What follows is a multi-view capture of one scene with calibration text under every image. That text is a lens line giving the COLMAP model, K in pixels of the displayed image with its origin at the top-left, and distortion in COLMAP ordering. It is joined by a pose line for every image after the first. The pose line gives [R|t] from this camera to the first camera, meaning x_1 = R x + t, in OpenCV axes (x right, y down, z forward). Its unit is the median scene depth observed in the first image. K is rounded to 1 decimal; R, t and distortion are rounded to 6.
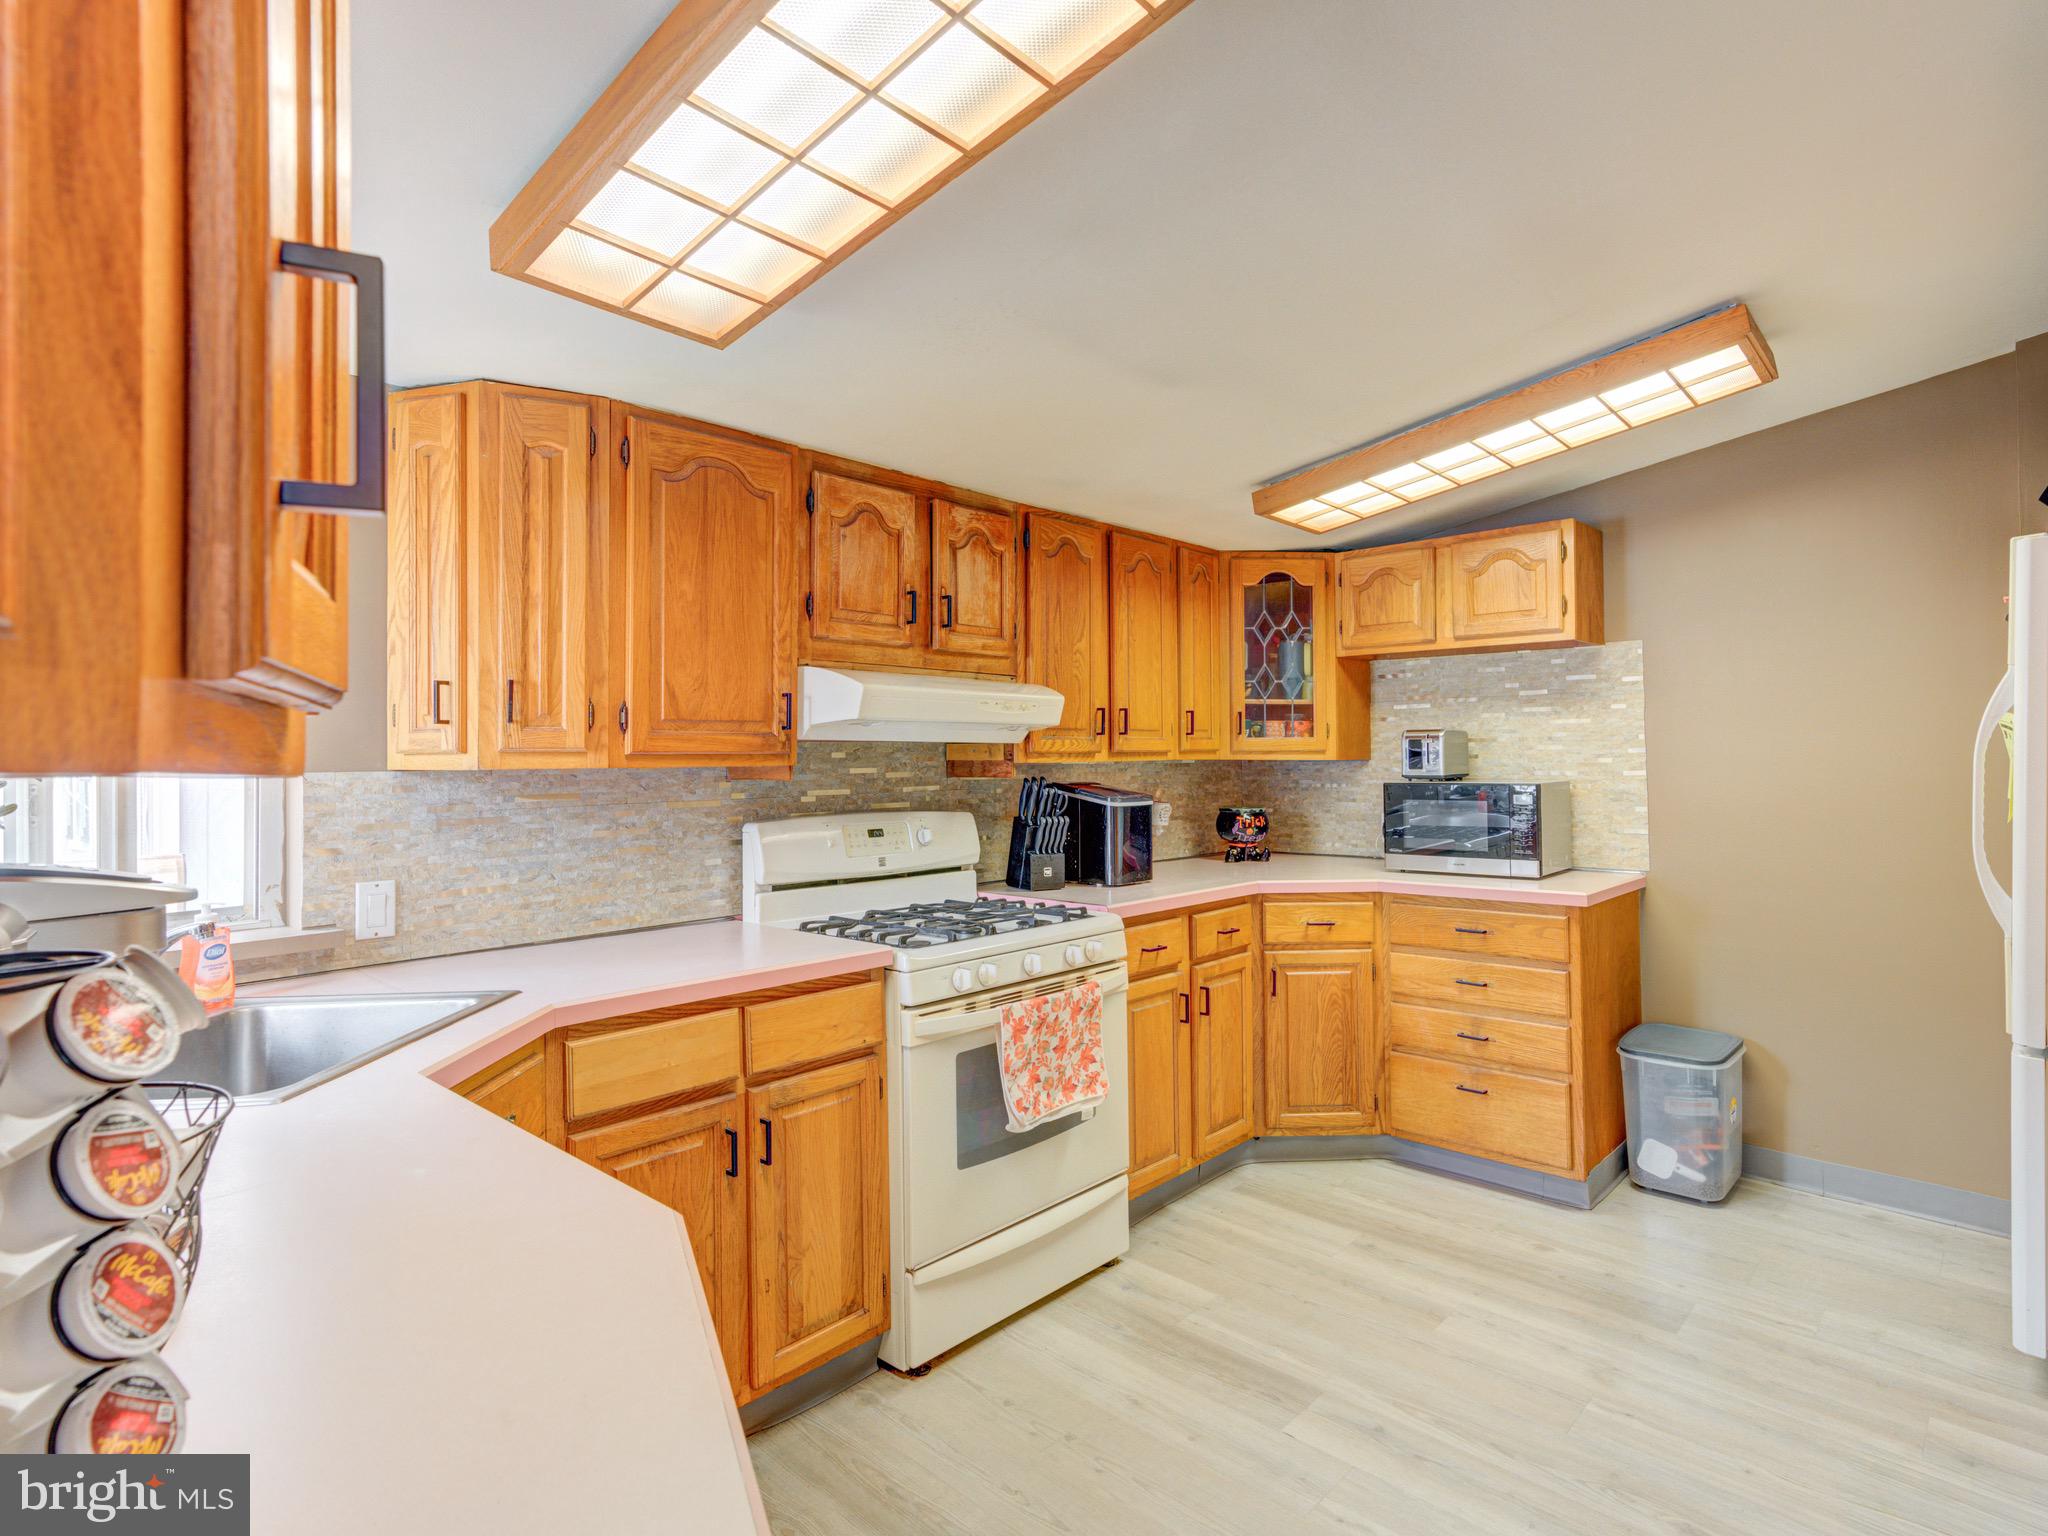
lens RADIAL K [[1004.8, 0, 1021.9], [0, 1004.8, 759.9], [0, 0, 1]] dist [0.003298, 0.000323]
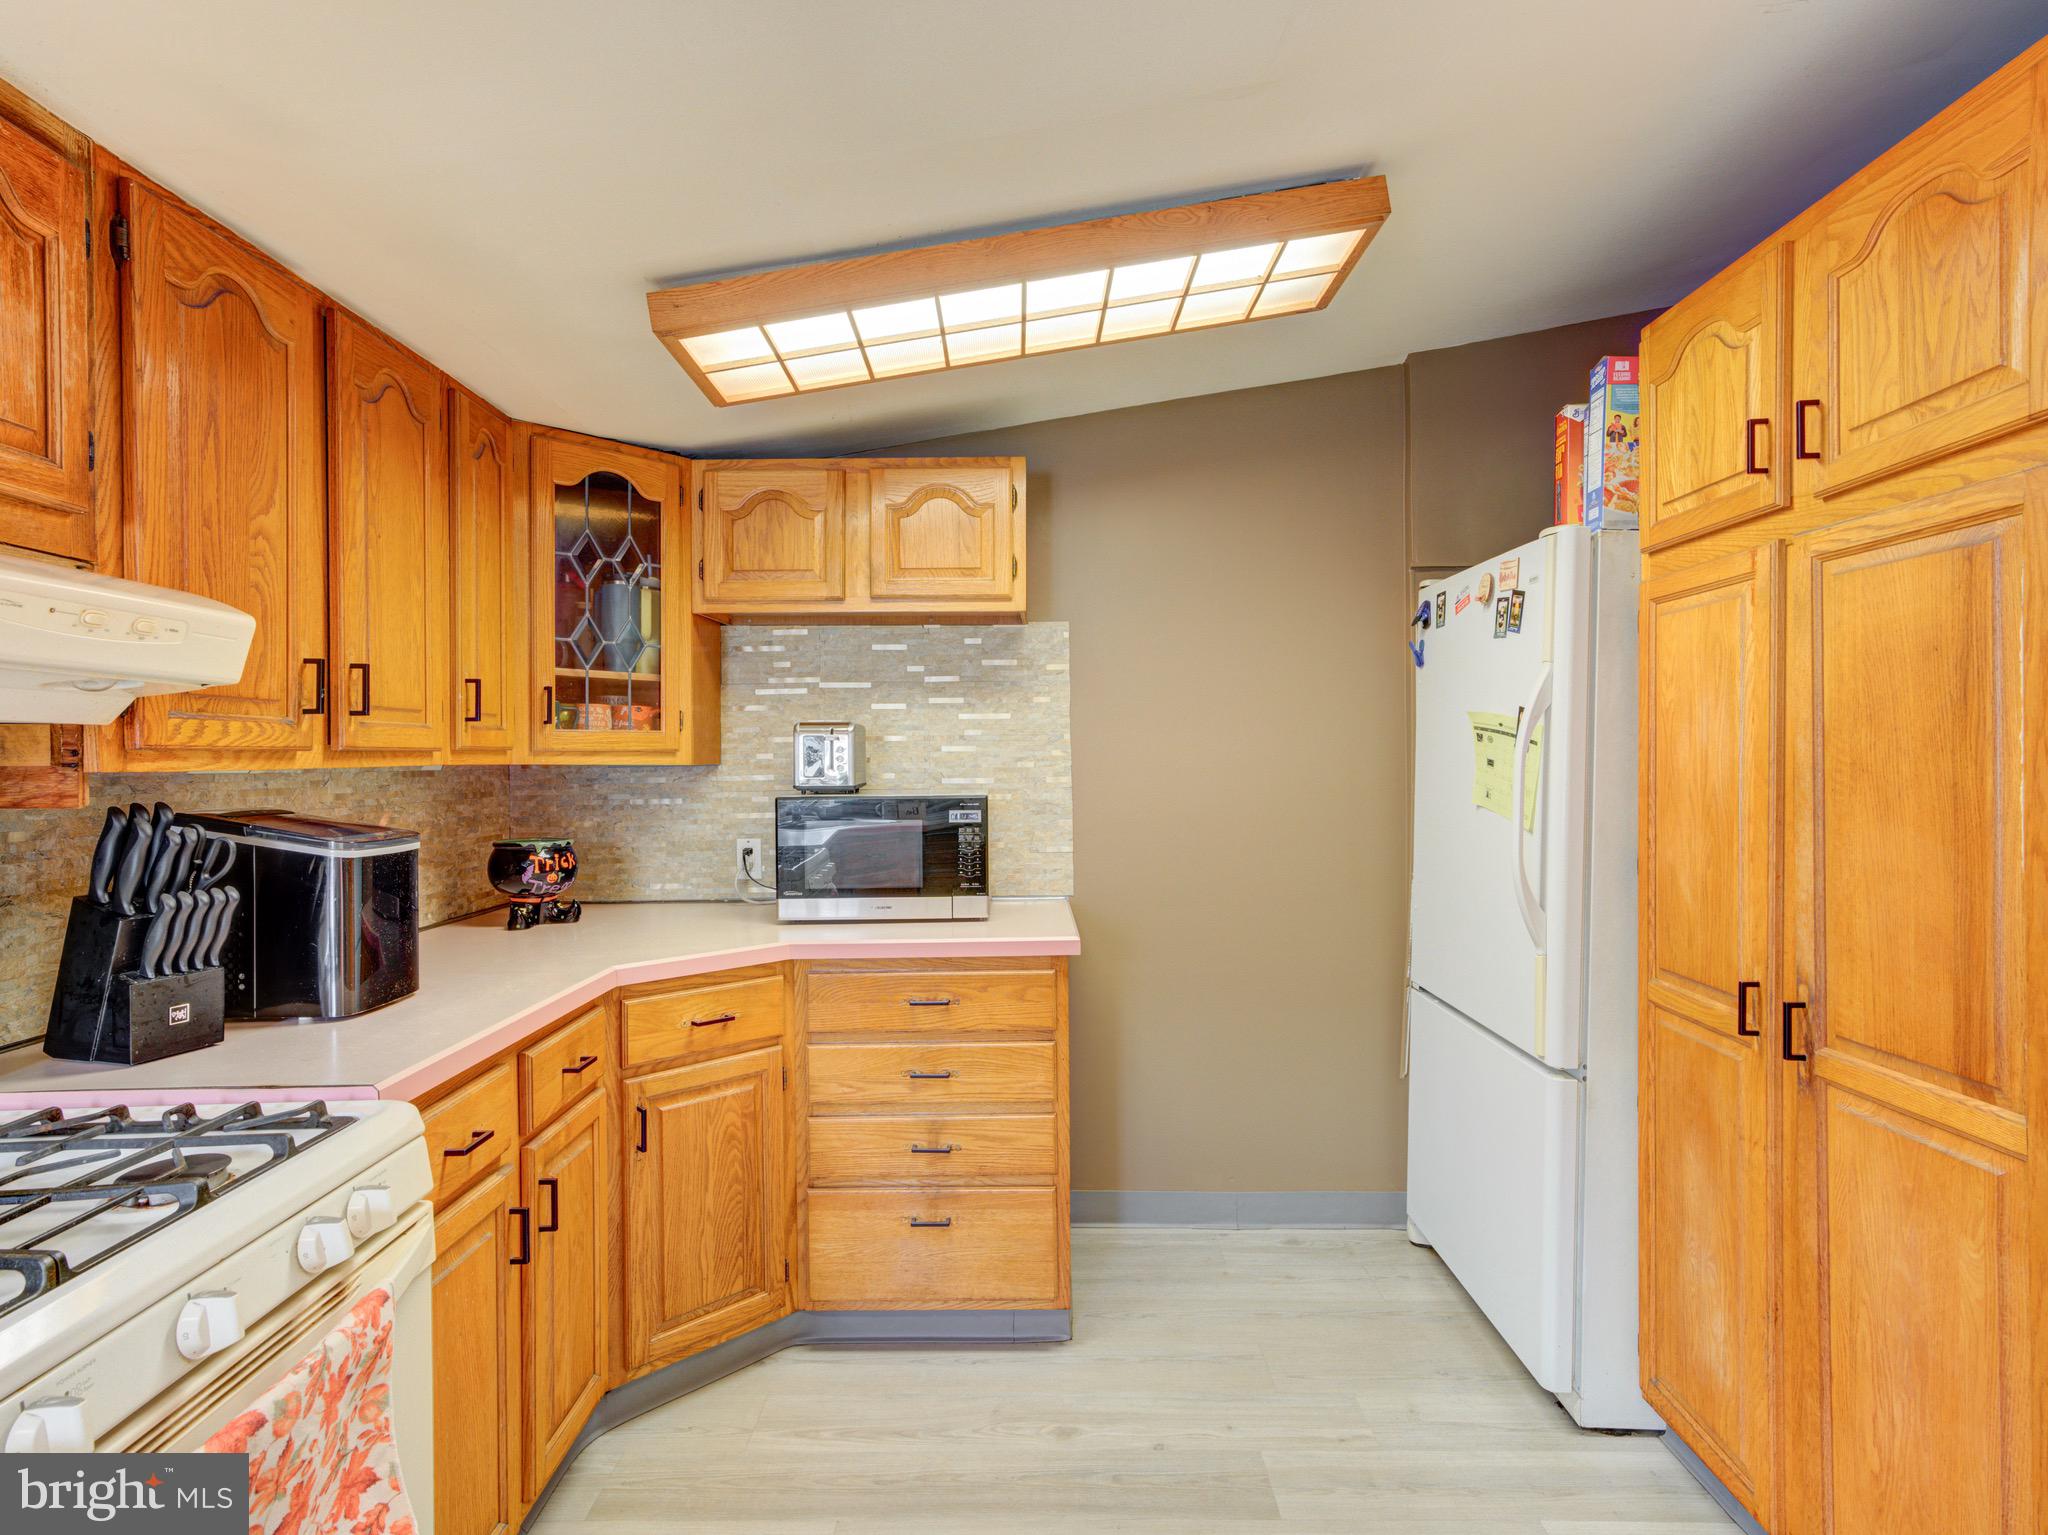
lens RADIAL K [[1082.9, 0, 1032.9], [0, 1082.9, 768.2], [0, 0, 1]] dist [-0.003967, 0.010822]
pose [[0.723606, -0.003186, 0.690206, -0.031206], [0.001599, 0.999994, 0.002939, 0.000608], [-0.690211, -0.001023, 0.723607, 0.366278]]
